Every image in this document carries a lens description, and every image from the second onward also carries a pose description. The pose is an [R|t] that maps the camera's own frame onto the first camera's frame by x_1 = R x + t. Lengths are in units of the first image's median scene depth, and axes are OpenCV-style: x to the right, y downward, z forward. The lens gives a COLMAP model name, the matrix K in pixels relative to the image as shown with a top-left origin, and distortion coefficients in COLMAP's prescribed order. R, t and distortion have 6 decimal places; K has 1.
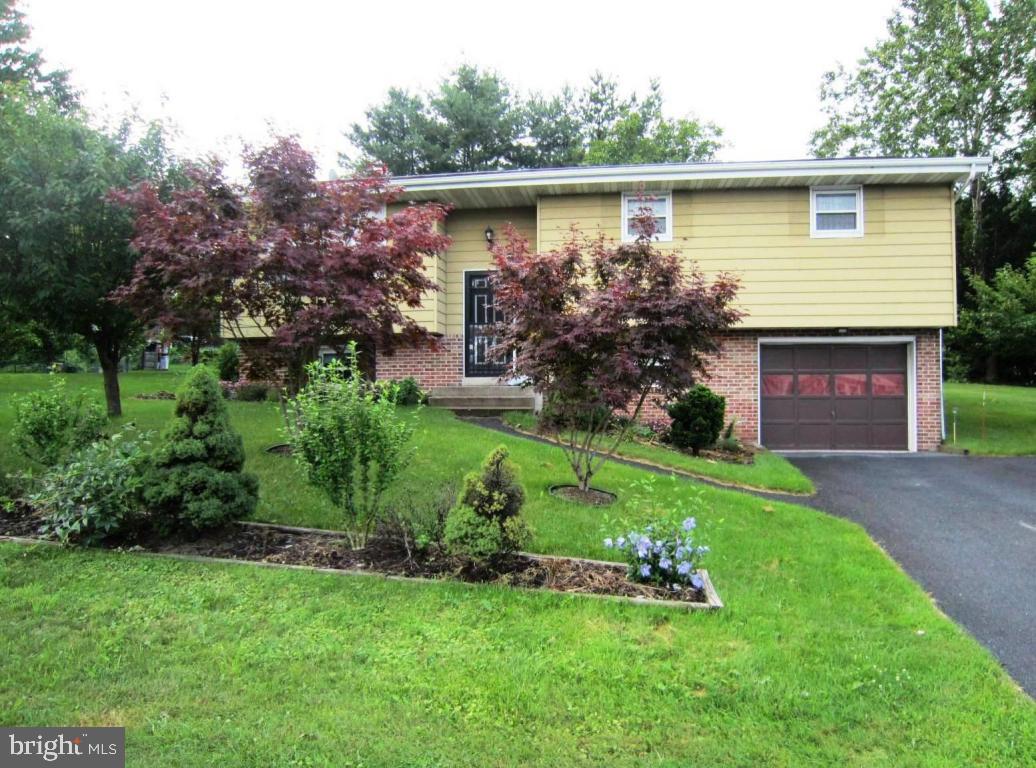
lens RADIAL K [[721.4, 0, 517.9], [0, 721.4, 383.1], [0, 0, 1]] dist [-0.028566, -0.000588]
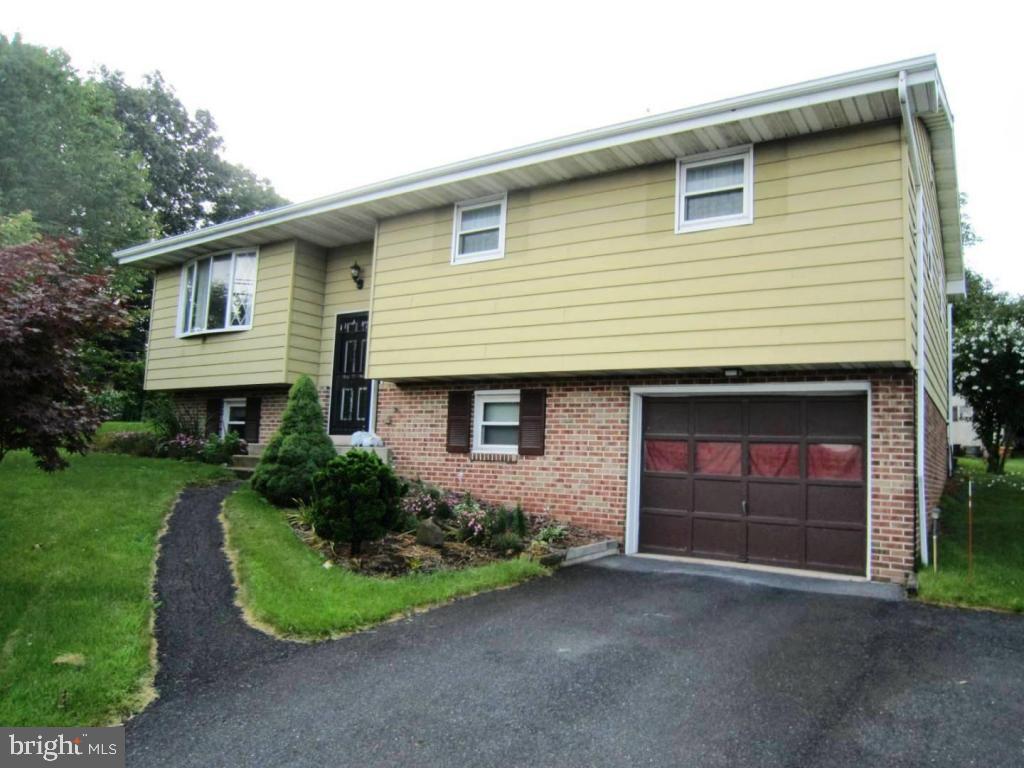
lens RADIAL K [[713.0, 0, 512.7], [0, 713.0, 387.2], [0, 0, 1]] dist [-0.028566, -0.000588]
pose [[0.902609, -0.004758, -0.430435, 0.534287], [-0.033588, 0.996112, -0.081444, -0.003296], [0.429149, 0.087970, 0.898940, 0.345492]]
